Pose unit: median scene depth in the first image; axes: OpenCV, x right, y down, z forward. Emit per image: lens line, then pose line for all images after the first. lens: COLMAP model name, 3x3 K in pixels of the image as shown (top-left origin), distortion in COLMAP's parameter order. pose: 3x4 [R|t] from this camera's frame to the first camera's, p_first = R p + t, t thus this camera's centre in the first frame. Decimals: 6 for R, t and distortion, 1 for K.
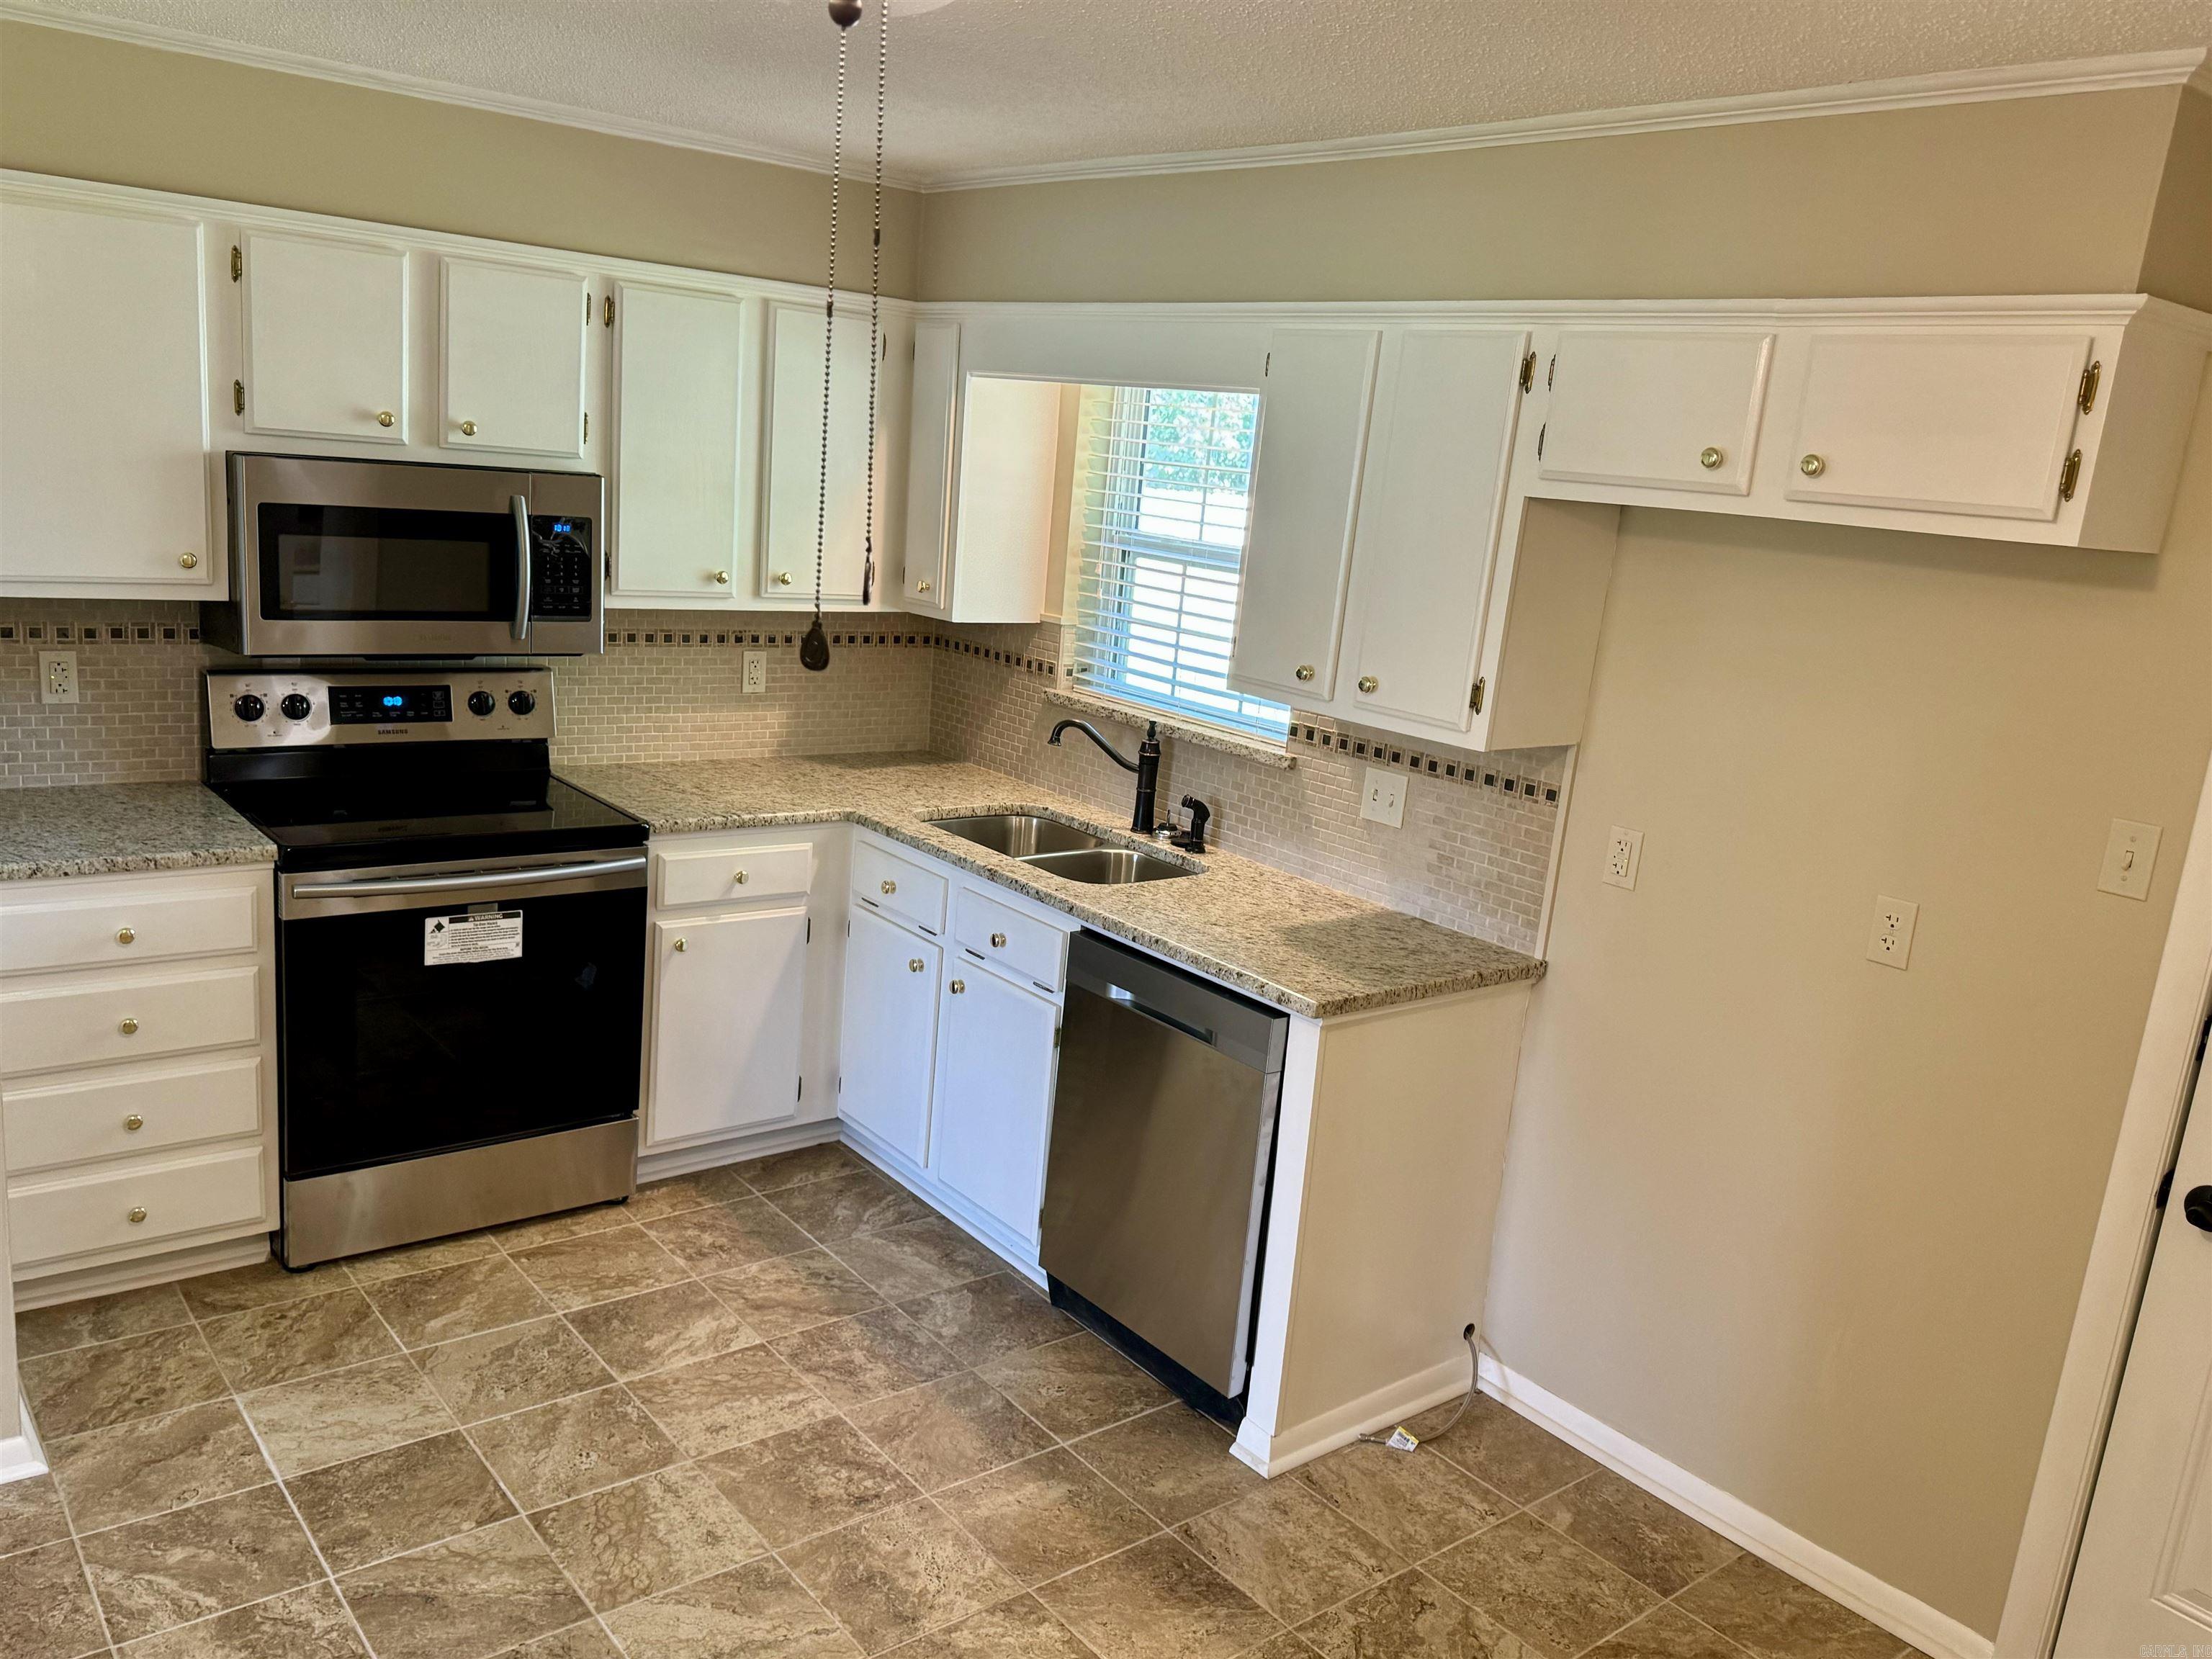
lens RADIAL K [[1715.9, 0, 1138.6], [0, 1715.9, 821.6], [0, 0, 1]] dist [0.039052, -0.027533]
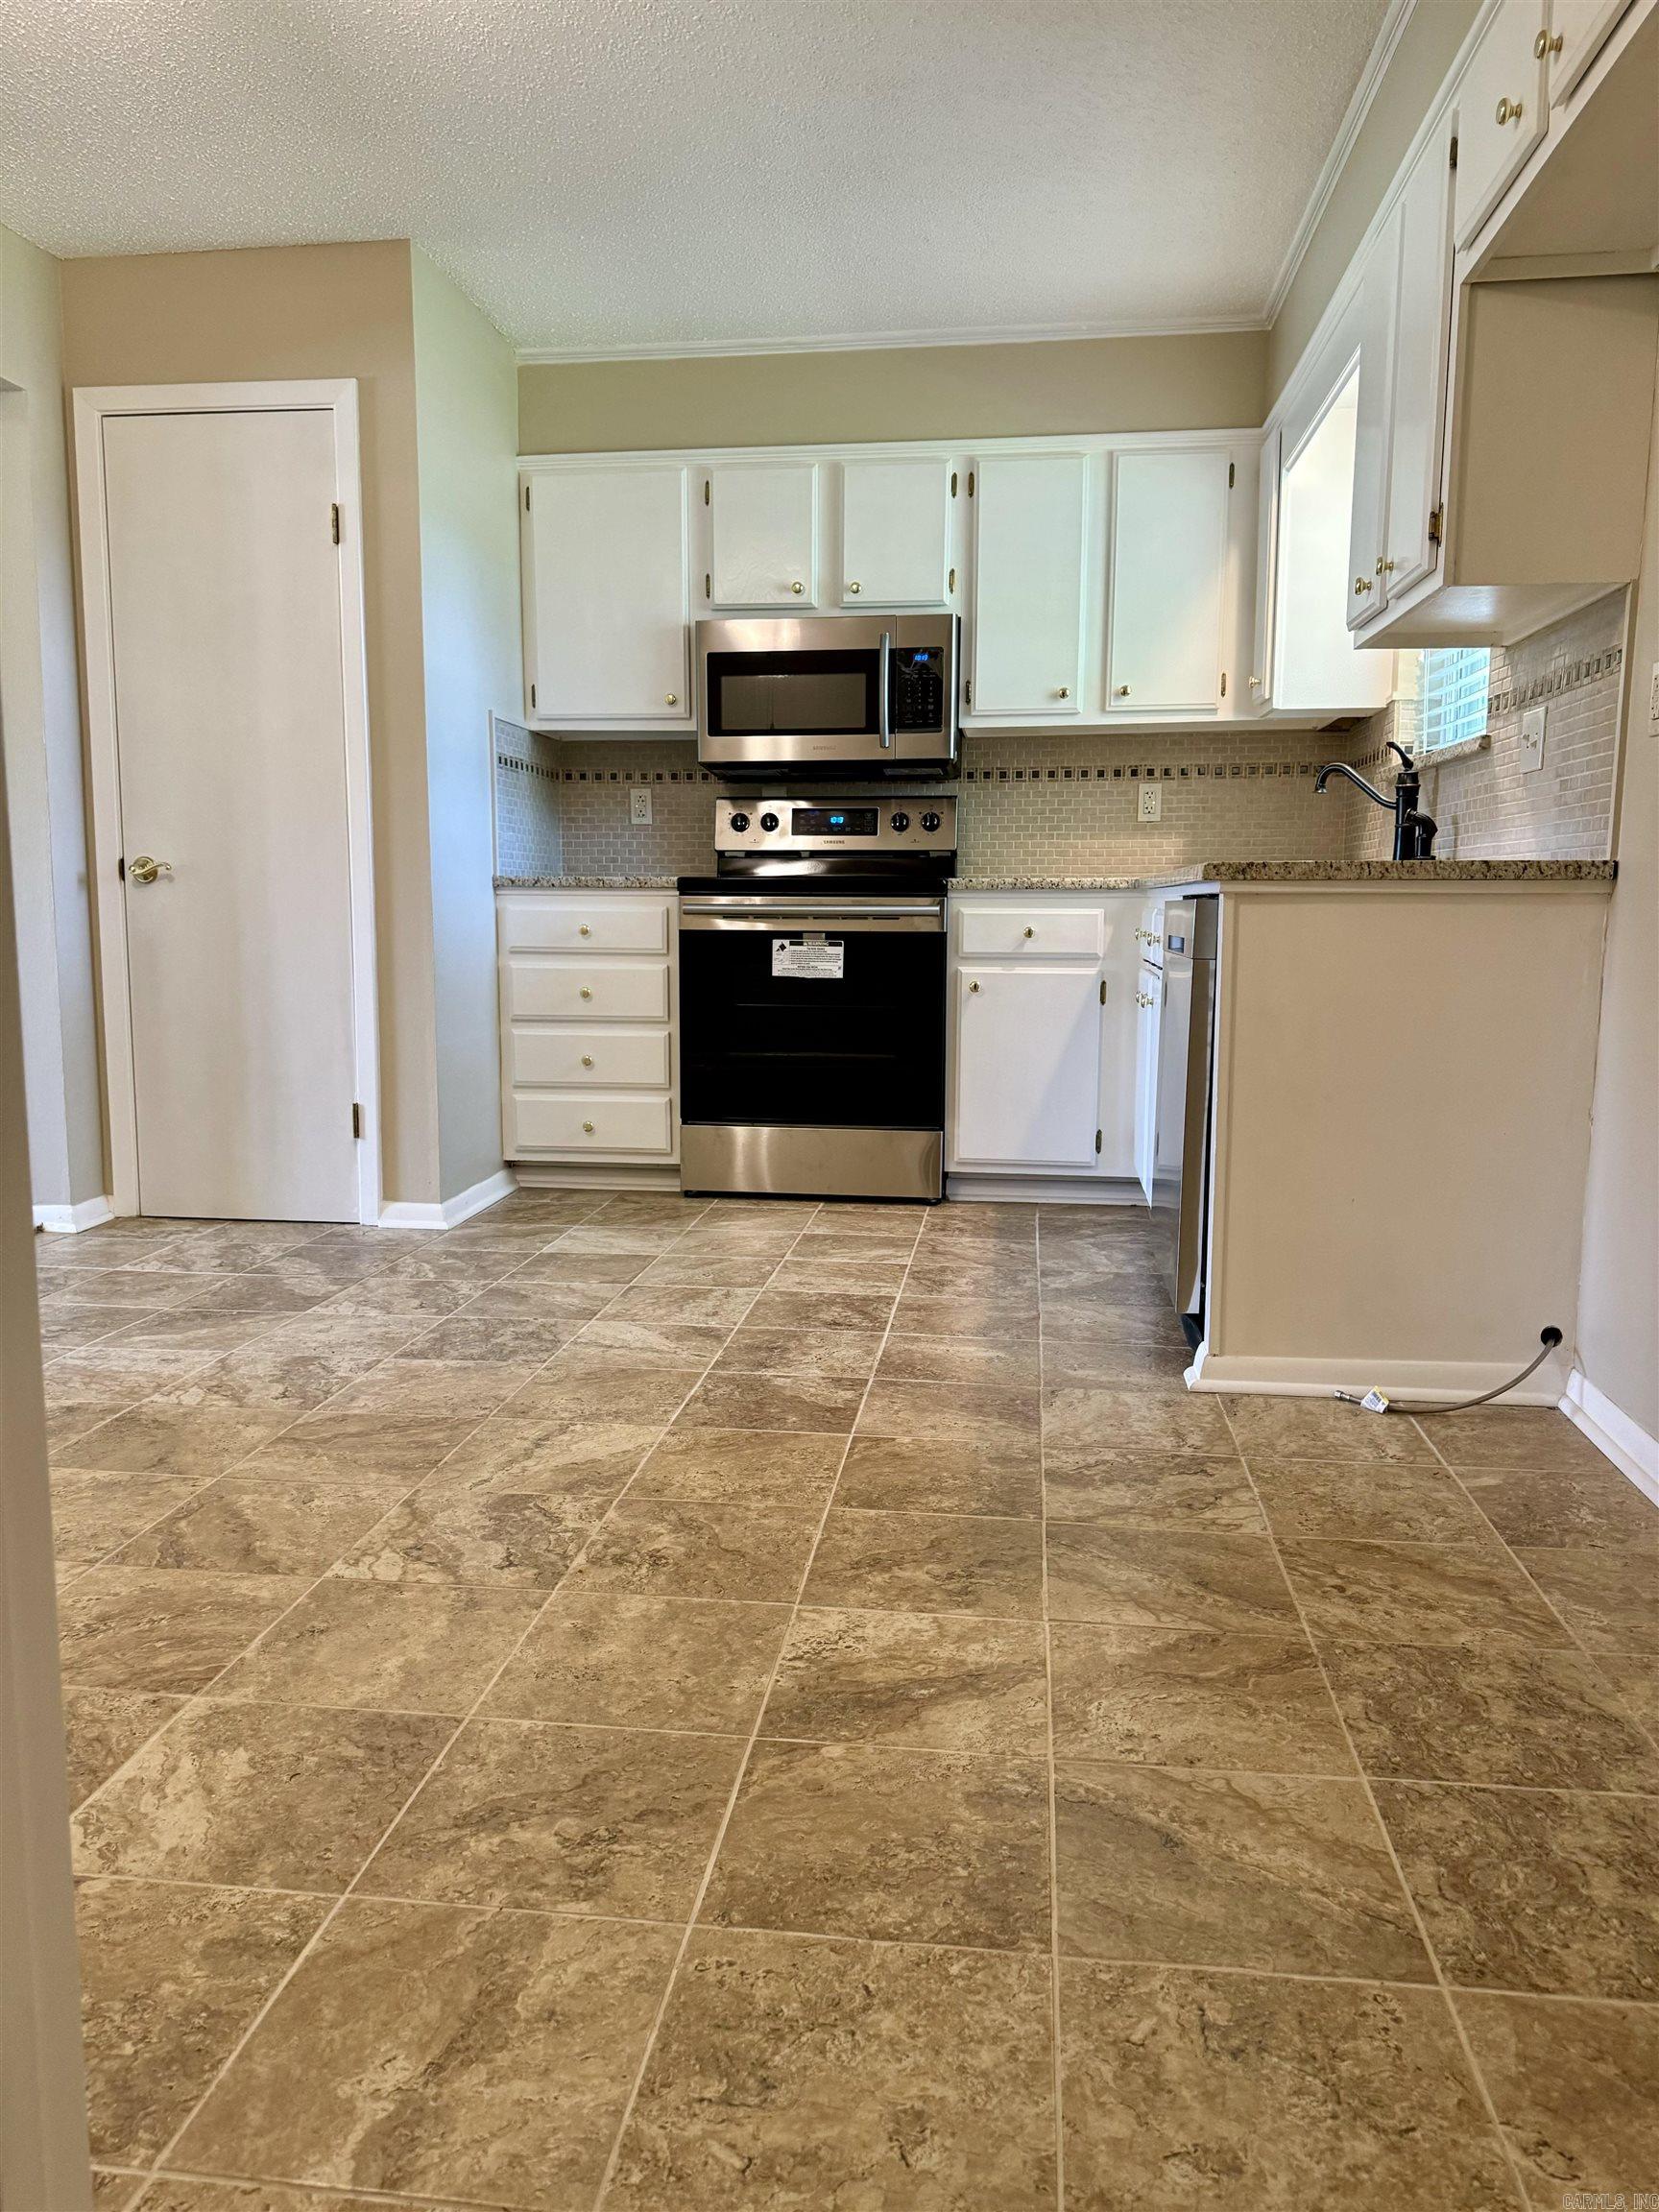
lens RADIAL K [[1575.1, 0, 836.4], [0, 1575.1, 1147.6], [0, 0, 1]] dist [0.017902, -0.025484]
pose [[0.678798, 0.019089, -0.734077, 0.502853], [-0.094565, 0.993611, -0.061606, 0.276930], [0.728211, 0.111236, 0.676266, 0.218813]]
